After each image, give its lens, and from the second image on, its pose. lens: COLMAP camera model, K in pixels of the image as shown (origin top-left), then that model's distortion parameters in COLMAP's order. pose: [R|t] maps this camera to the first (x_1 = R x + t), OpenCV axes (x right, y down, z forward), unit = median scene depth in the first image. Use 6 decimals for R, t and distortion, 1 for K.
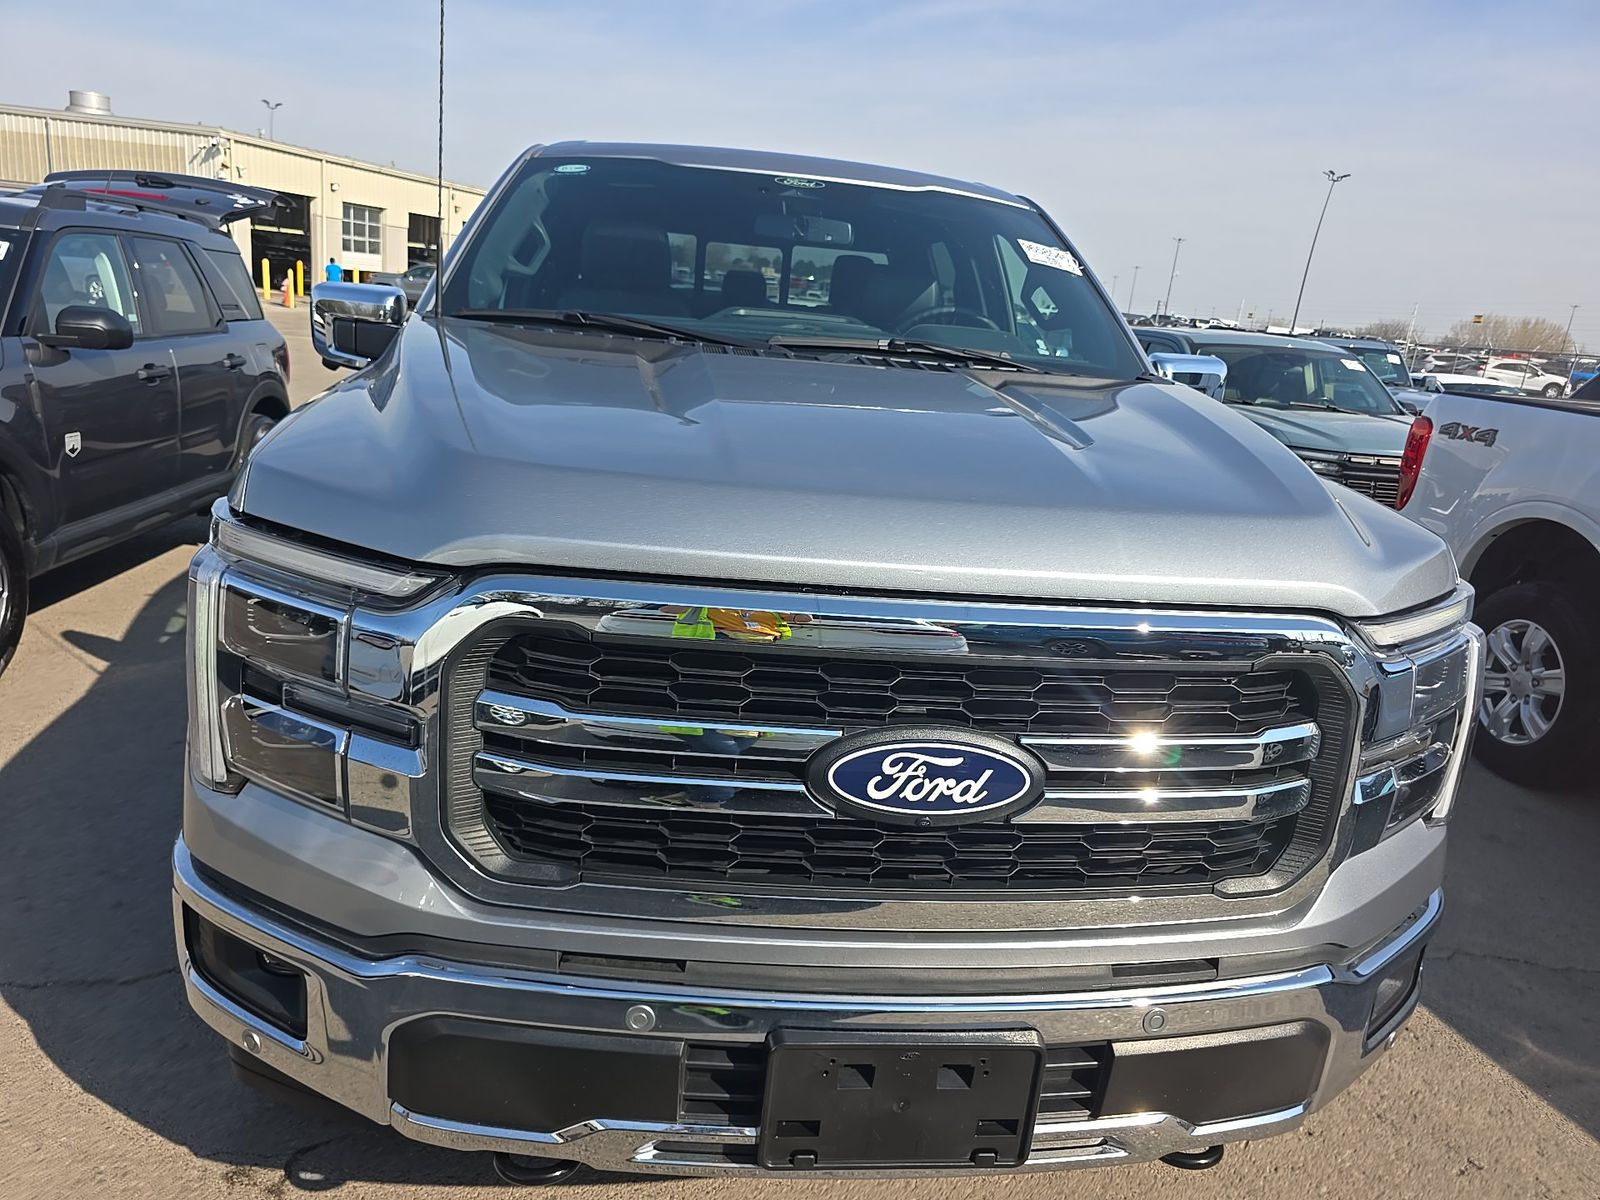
lens RADIAL K [[1088.0, 0, 805.0], [0, 1088.0, 607.3], [0, 0, 1]] dist [0.057728, -0.056045]
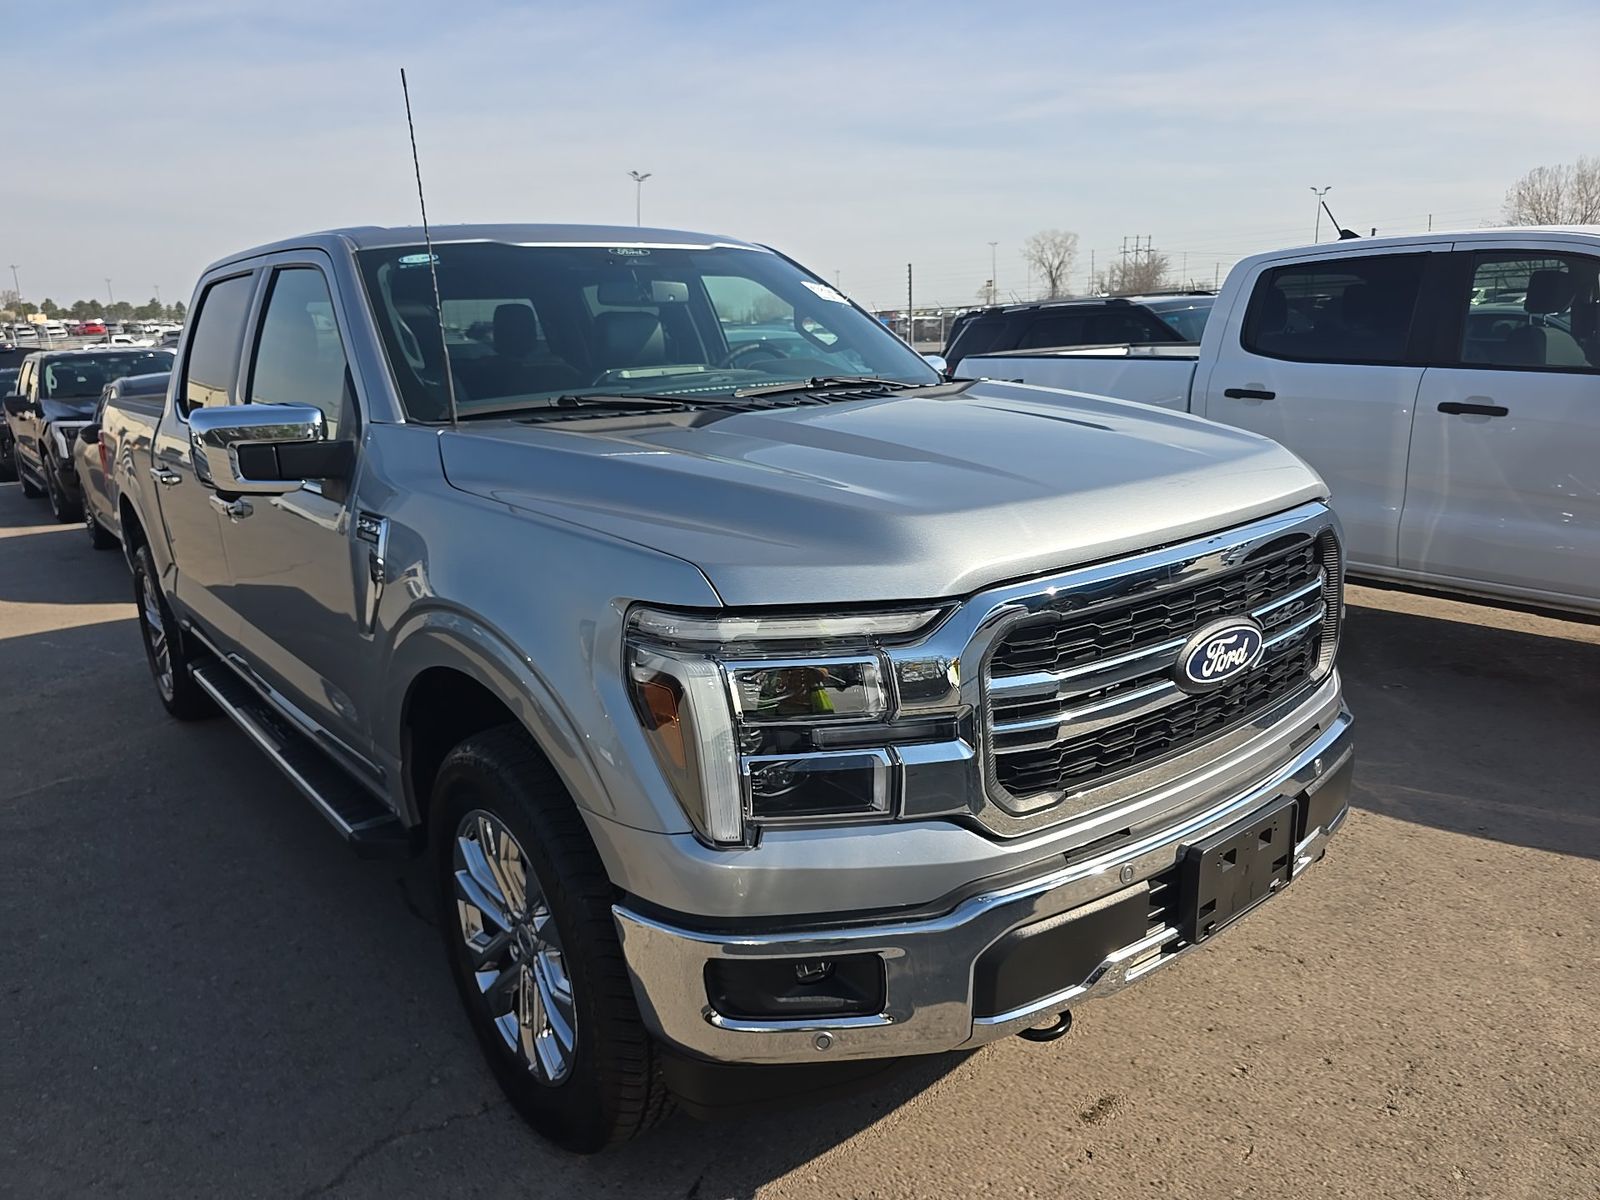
lens RADIAL K [[1088.0, 0, 805.0], [0, 1088.0, 607.3], [0, 0, 1]] dist [0.057728, -0.056045]
pose [[0.836050, -0.251916, 0.487400, -1.078644], [0.254019, 0.965138, 0.063113, -0.147343], [-0.486308, 0.071043, 0.870895, -0.049157]]
